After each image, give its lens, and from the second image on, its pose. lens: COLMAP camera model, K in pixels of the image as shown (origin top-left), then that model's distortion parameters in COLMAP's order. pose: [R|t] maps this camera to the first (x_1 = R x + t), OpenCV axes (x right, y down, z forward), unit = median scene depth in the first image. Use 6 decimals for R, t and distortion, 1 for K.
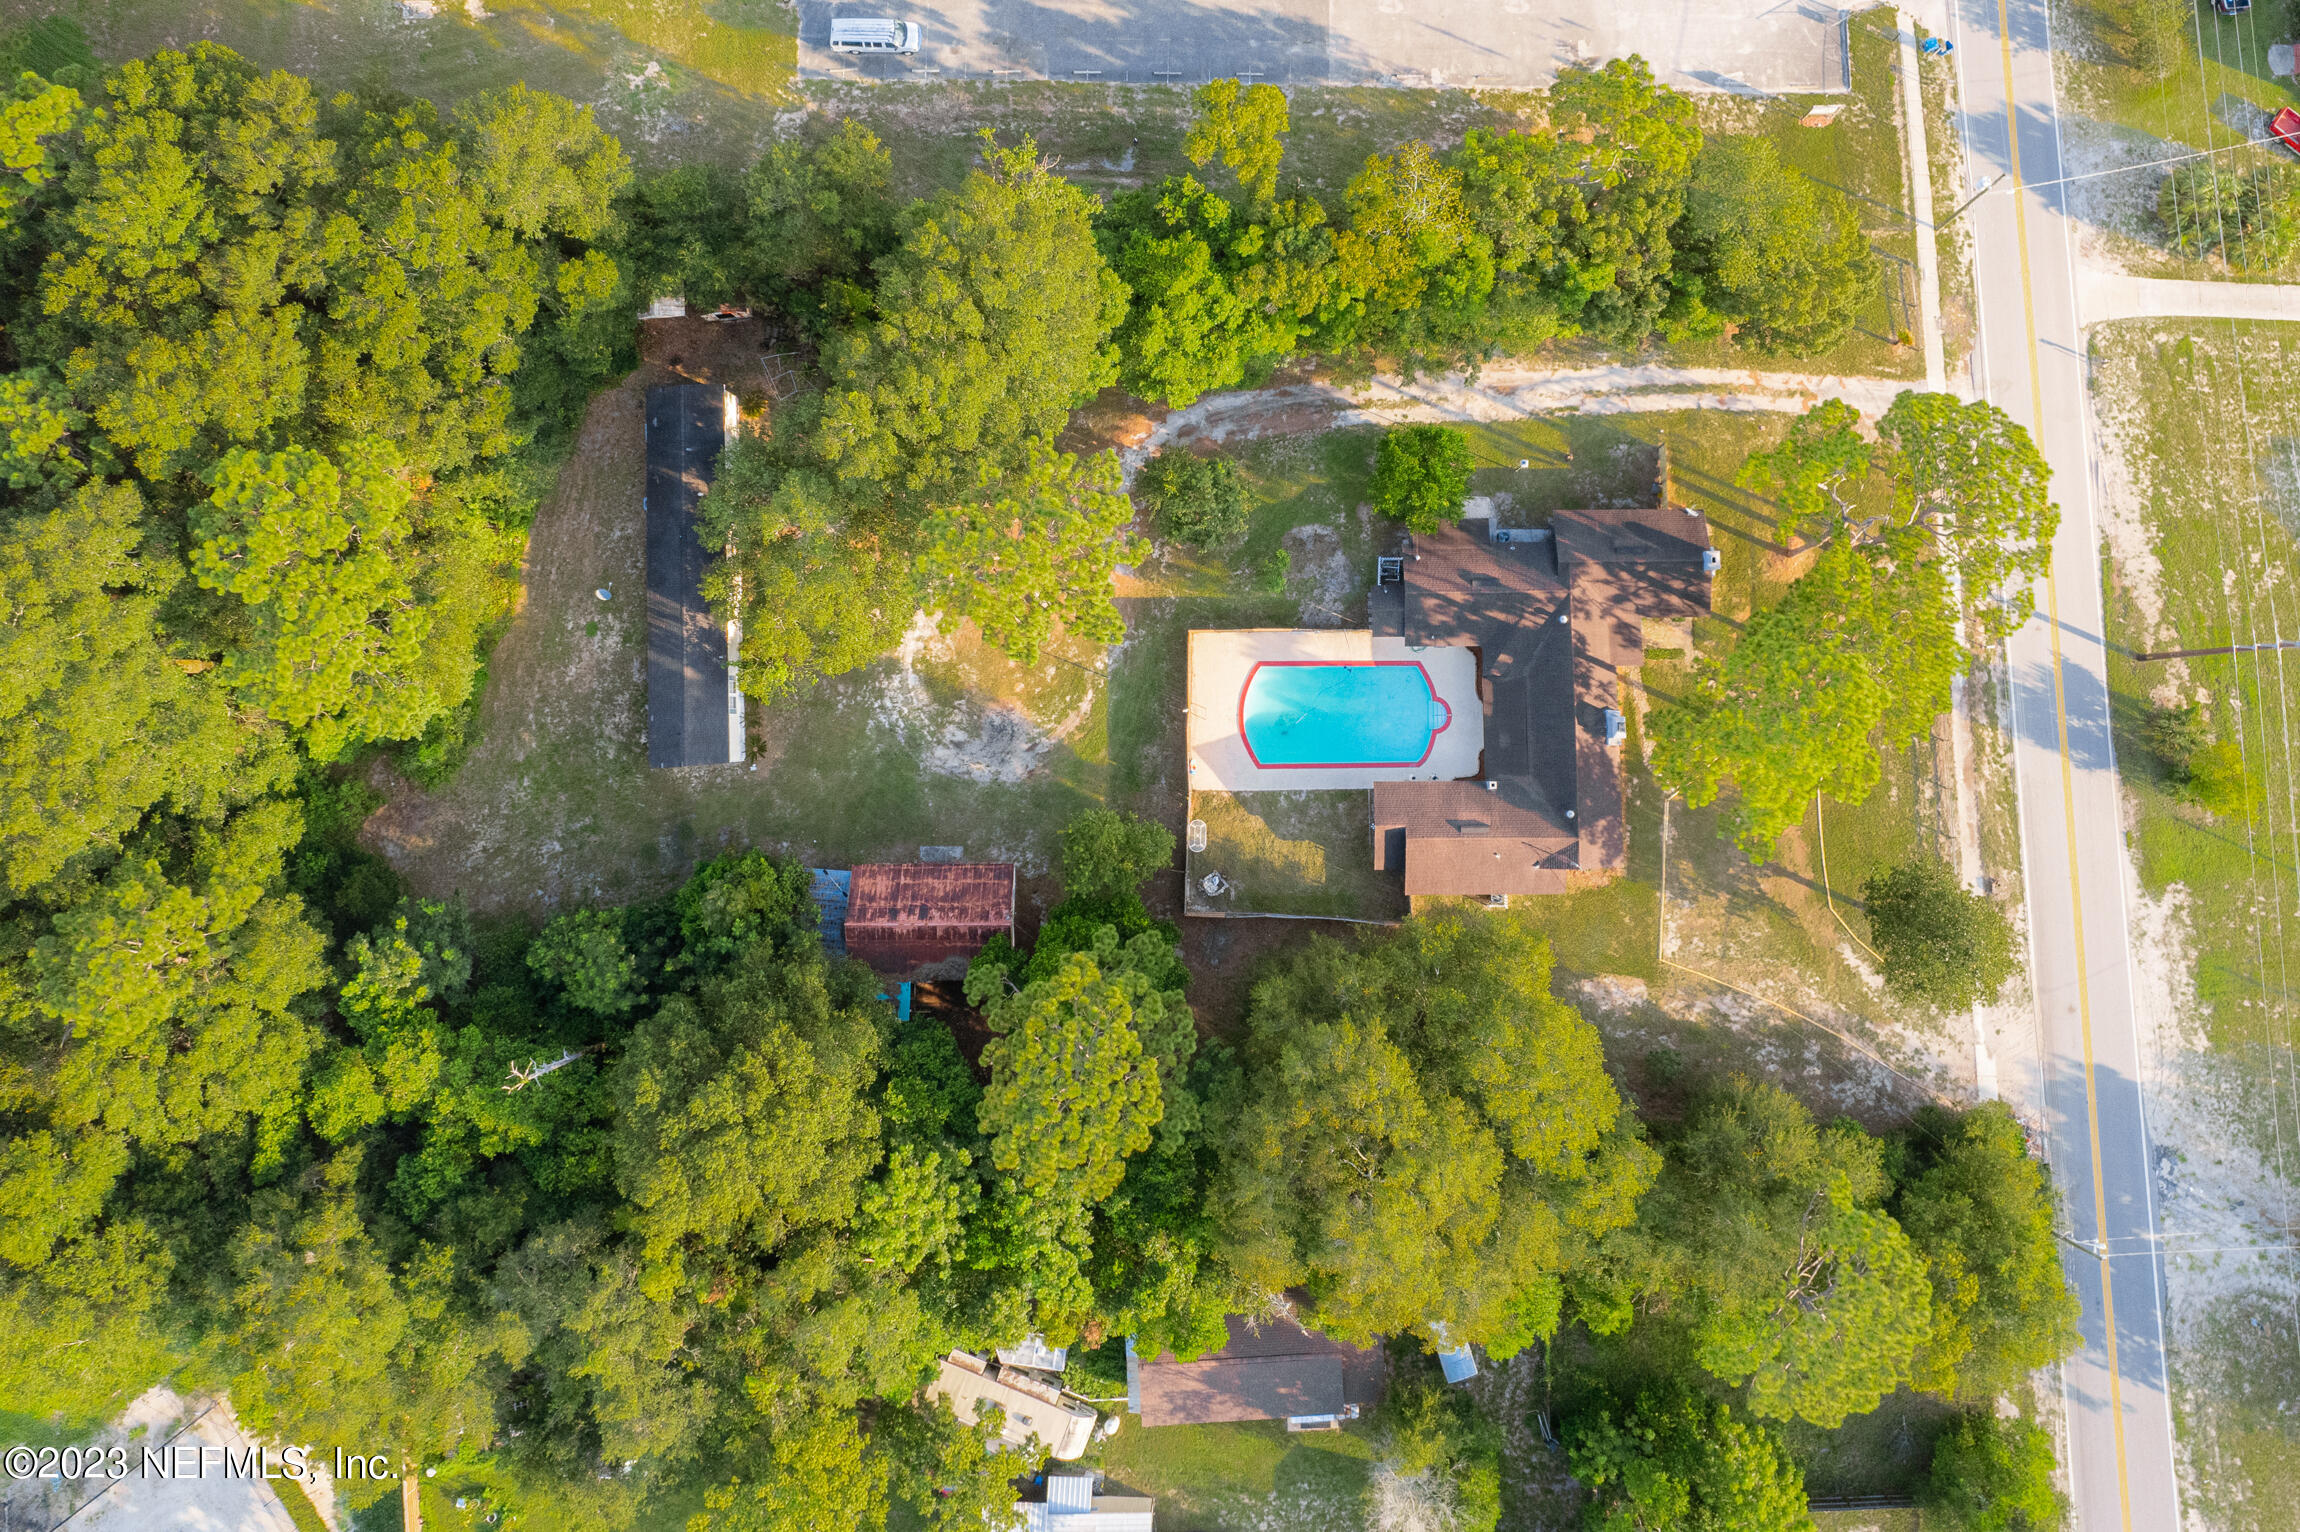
lens RADIAL K [[1503.5, 0, 1153.1], [0, 1503.5, 716.3], [0, 0, 1]] dist [-0.061325, 0.061163]
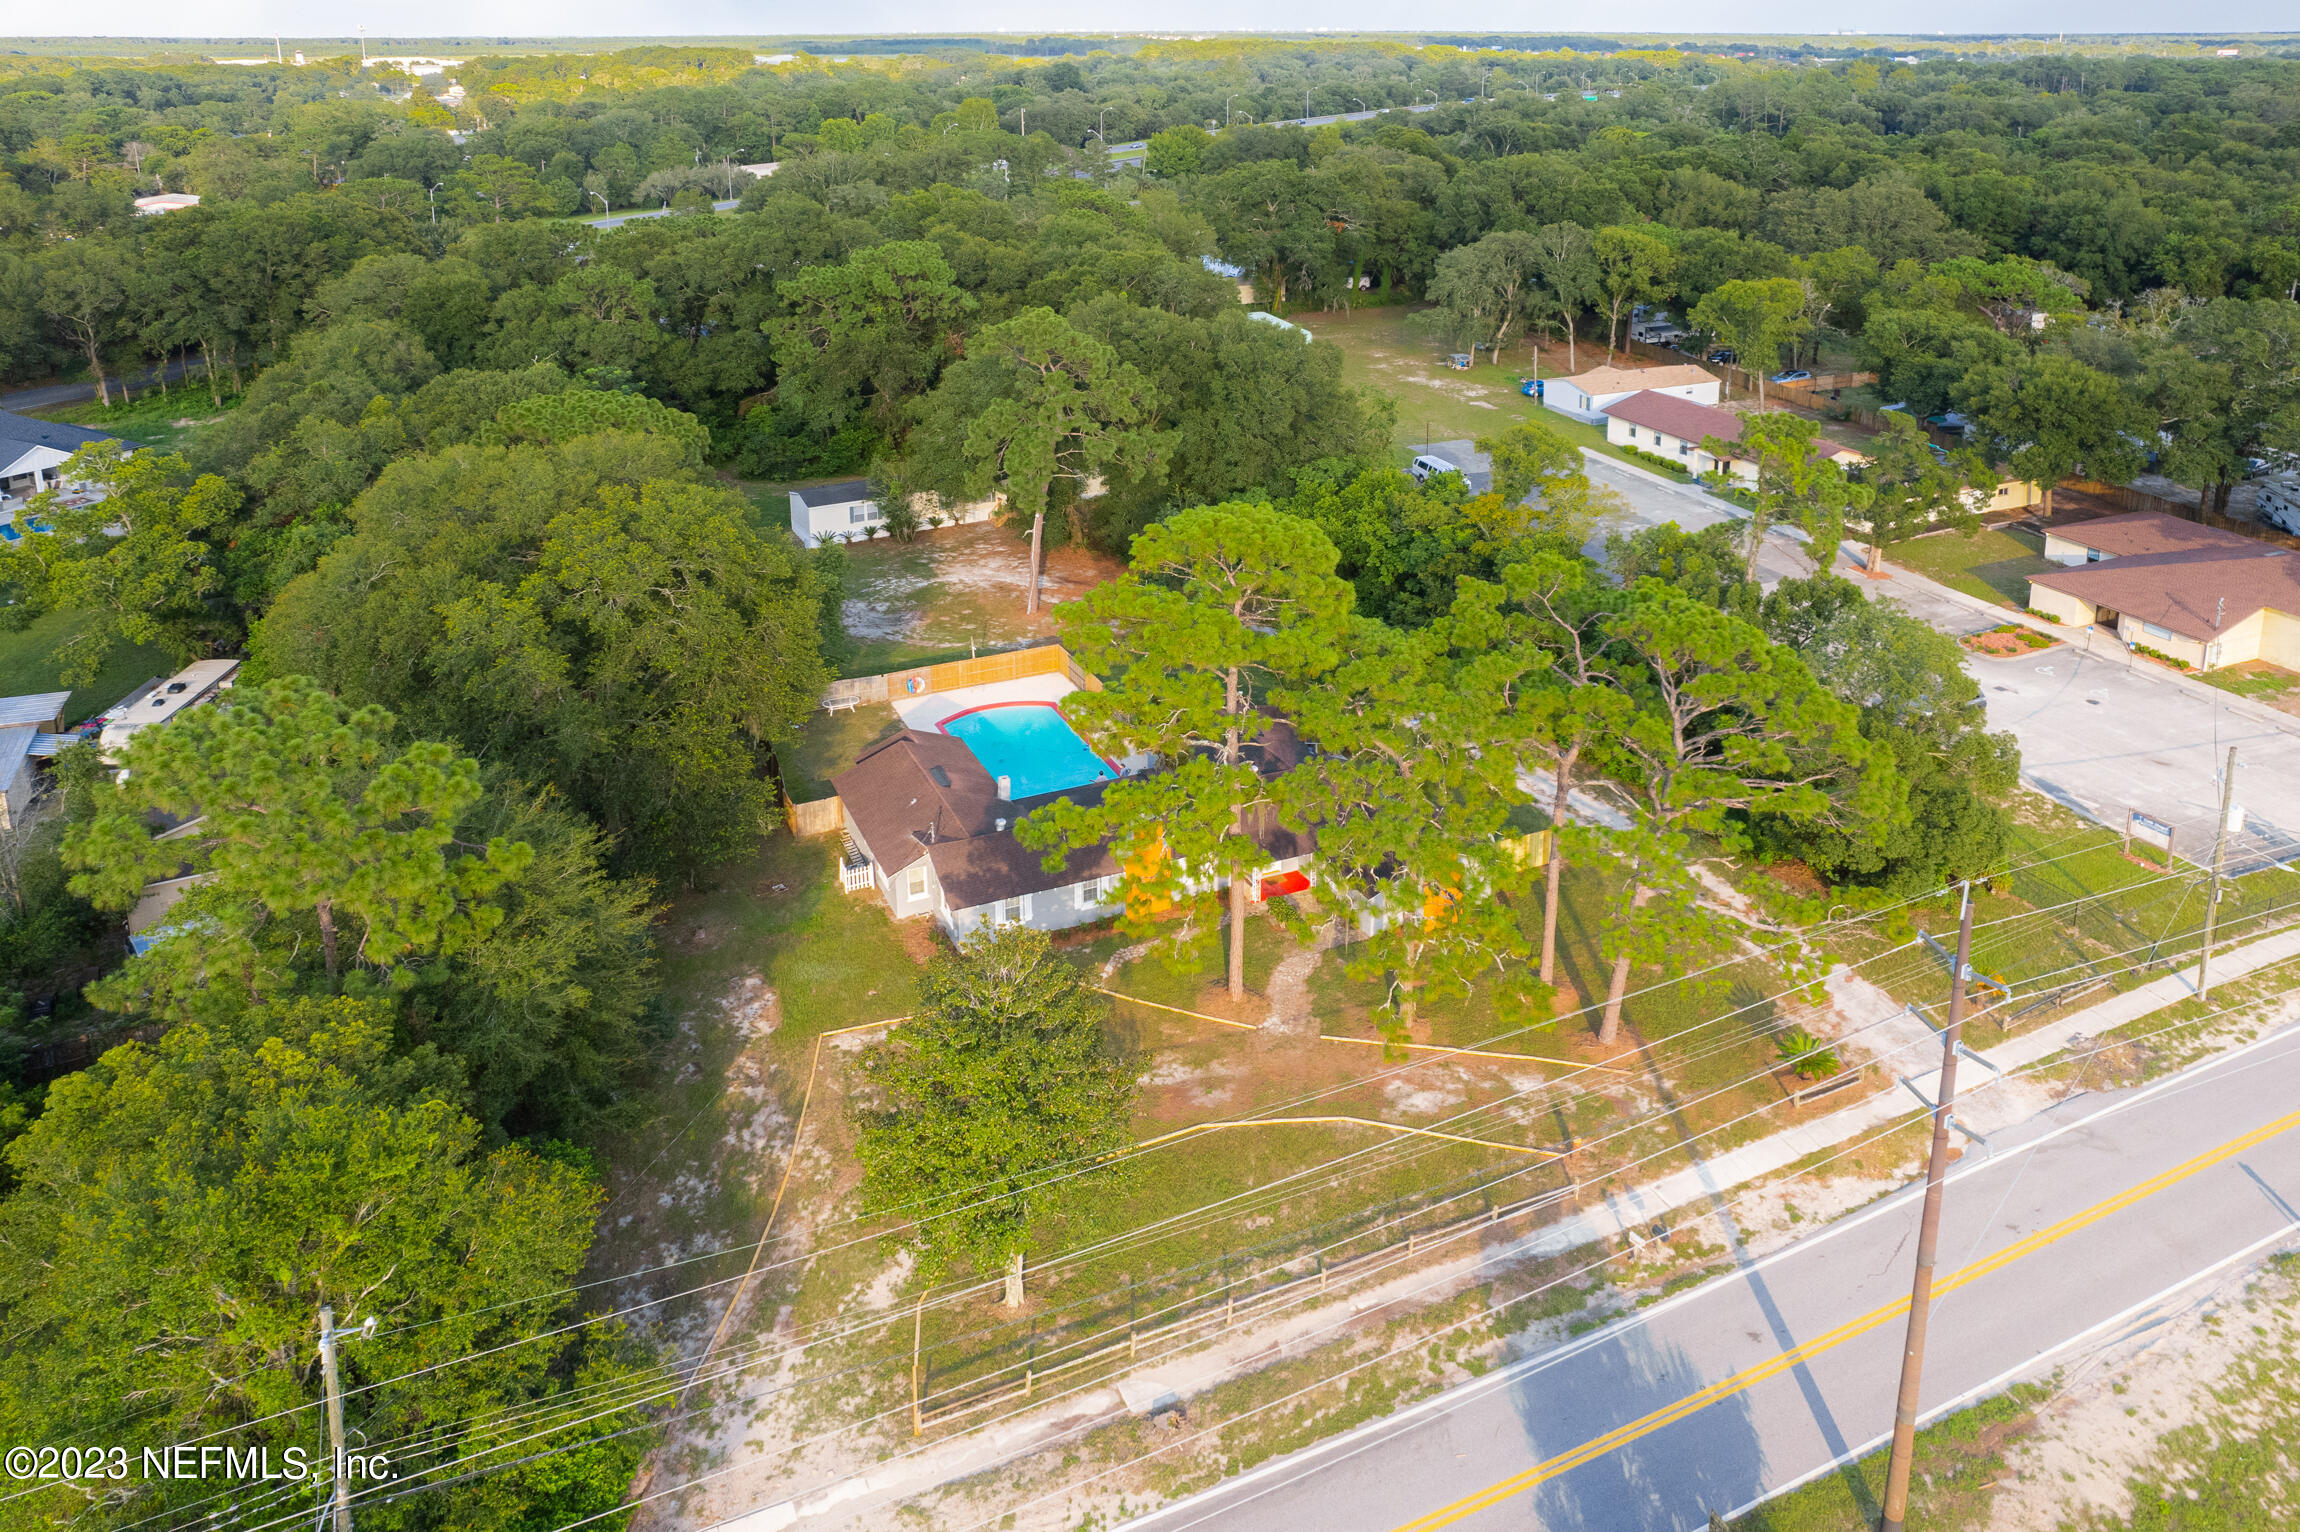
lens RADIAL K [[1503.5, 0, 1153.1], [0, 1503.5, 716.3], [0, 0, 1]] dist [-0.061325, 0.061163]
pose [[0.408197, 0.362420, -0.837870, 0.836012], [-0.903606, 0.290996, -0.314352, 0.190786], [0.129889, 0.885423, 0.446269, 0.618731]]
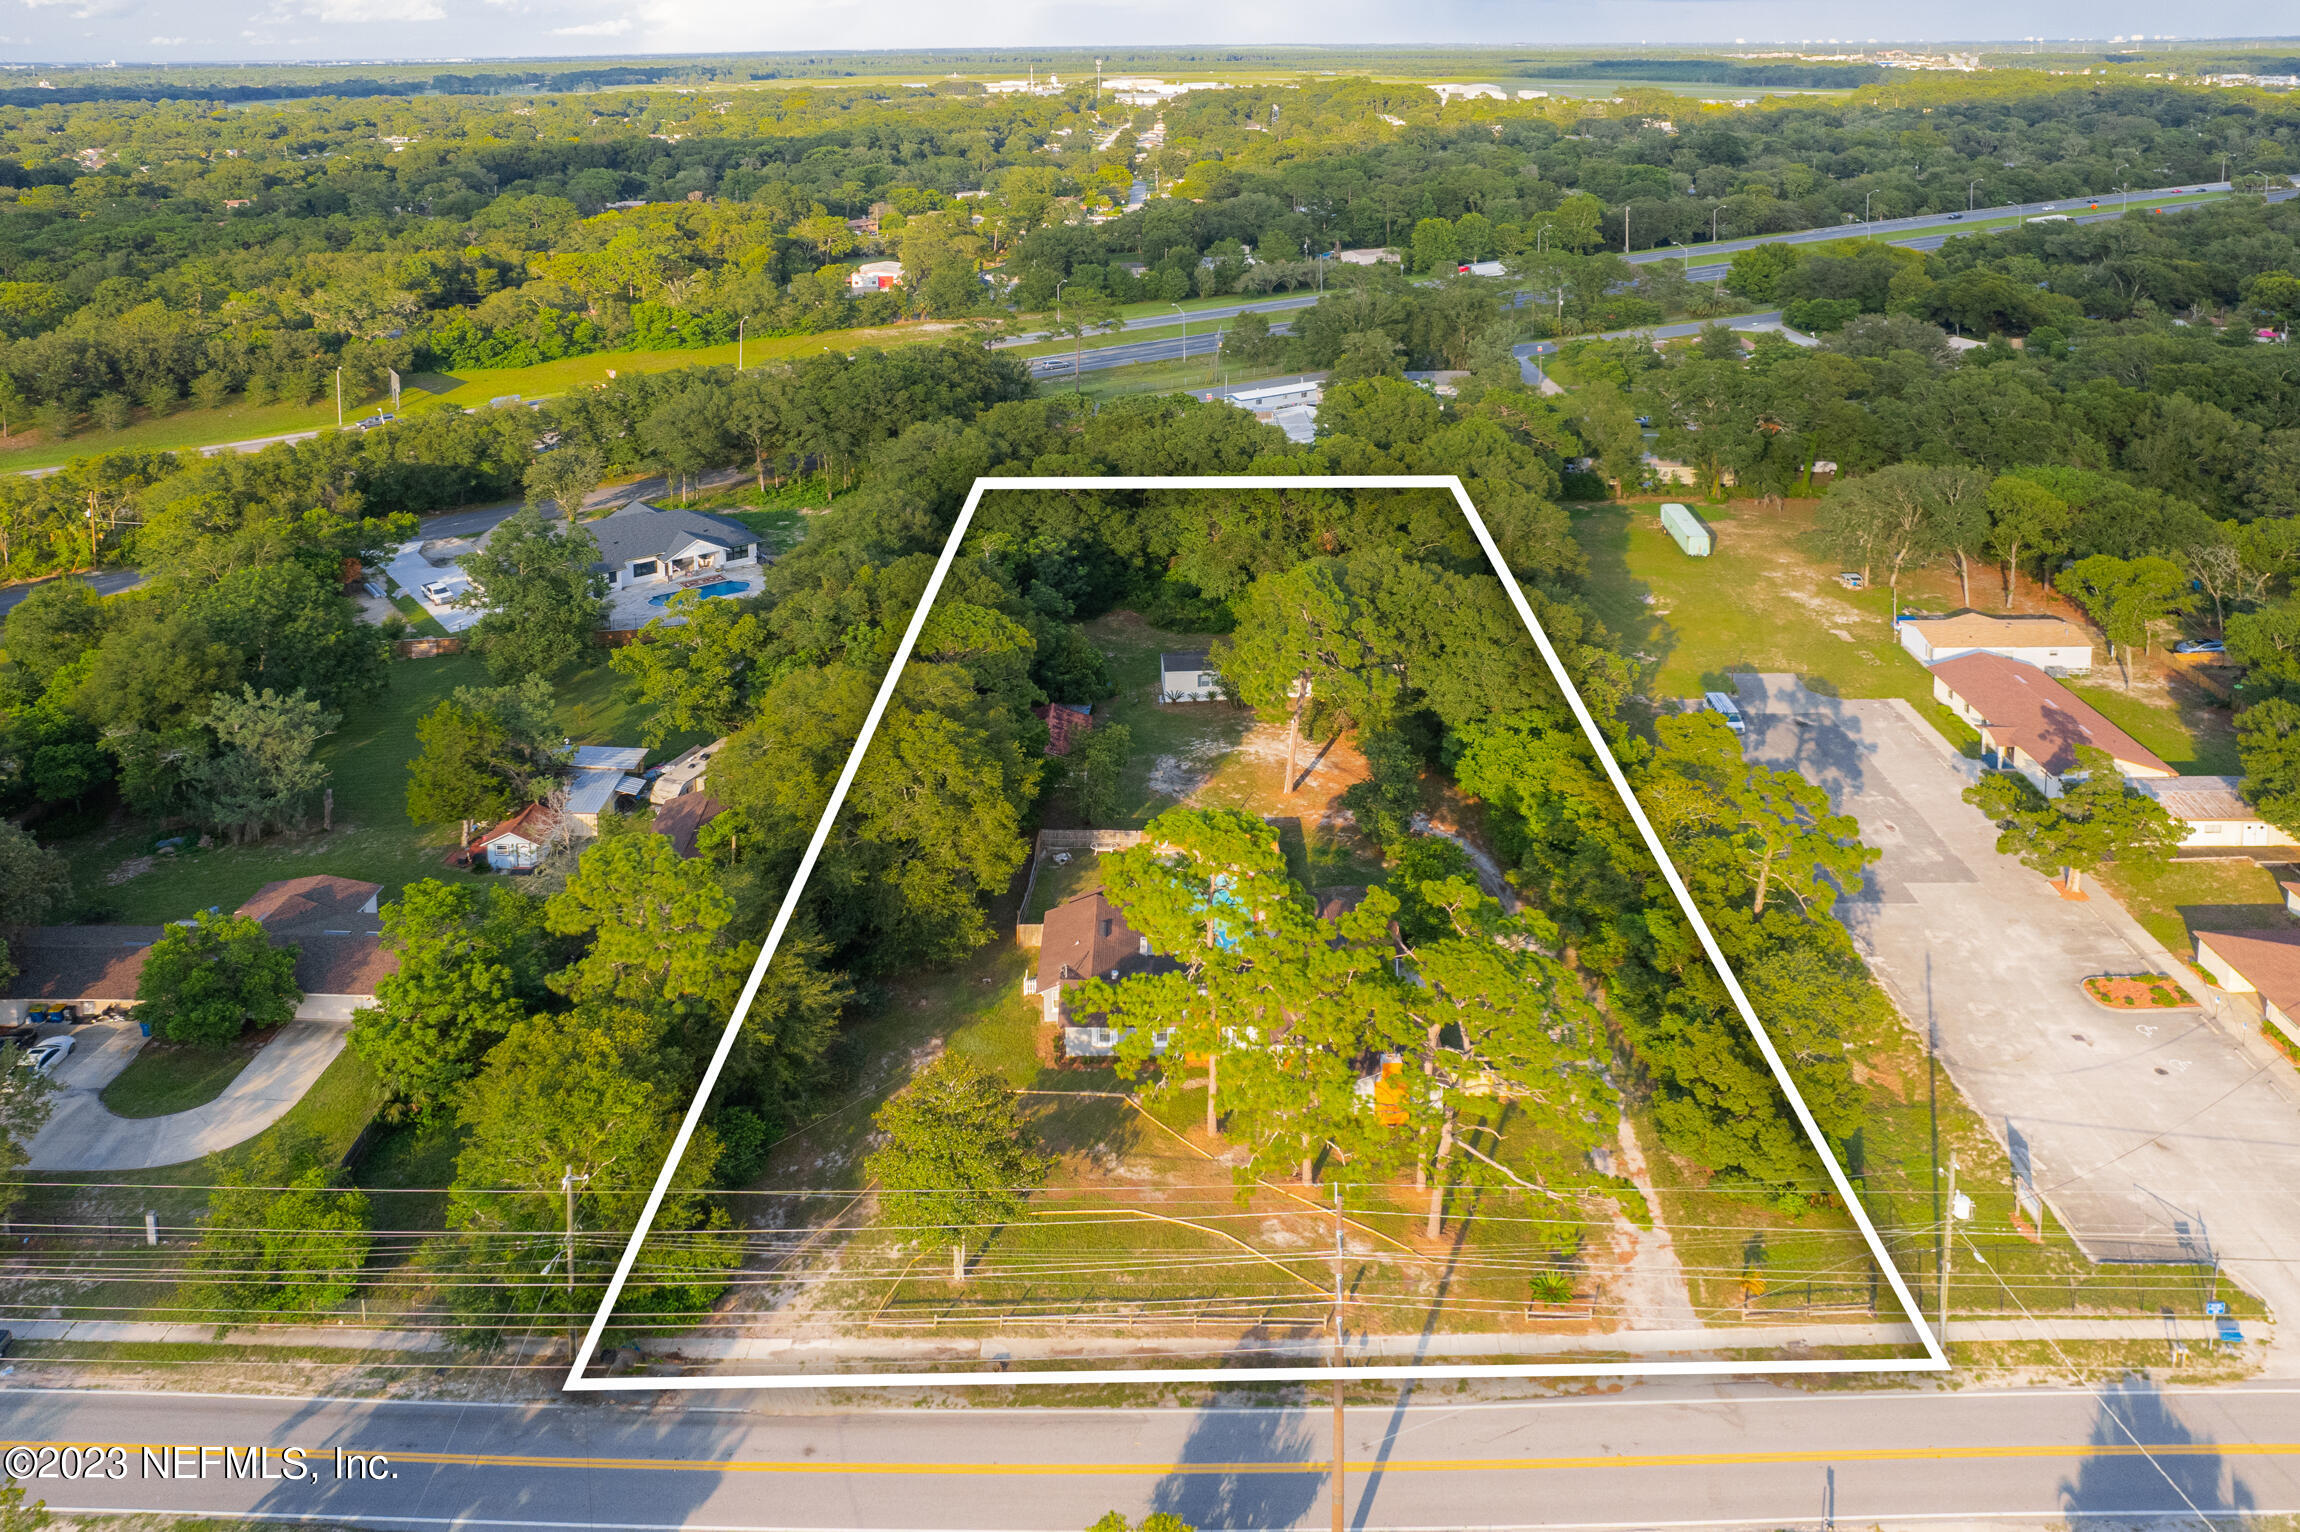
lens RADIAL K [[1539.2, 0, 1150.0], [0, 1539.2, 766.0], [0, 0, 1]] dist [-0.037743, 0.003967]
pose [[-0.014032, 0.409603, -0.912156, 1.109800], [-0.989383, 0.126282, 0.071926, -0.051193], [0.144650, 0.903481, 0.403482, 0.435850]]
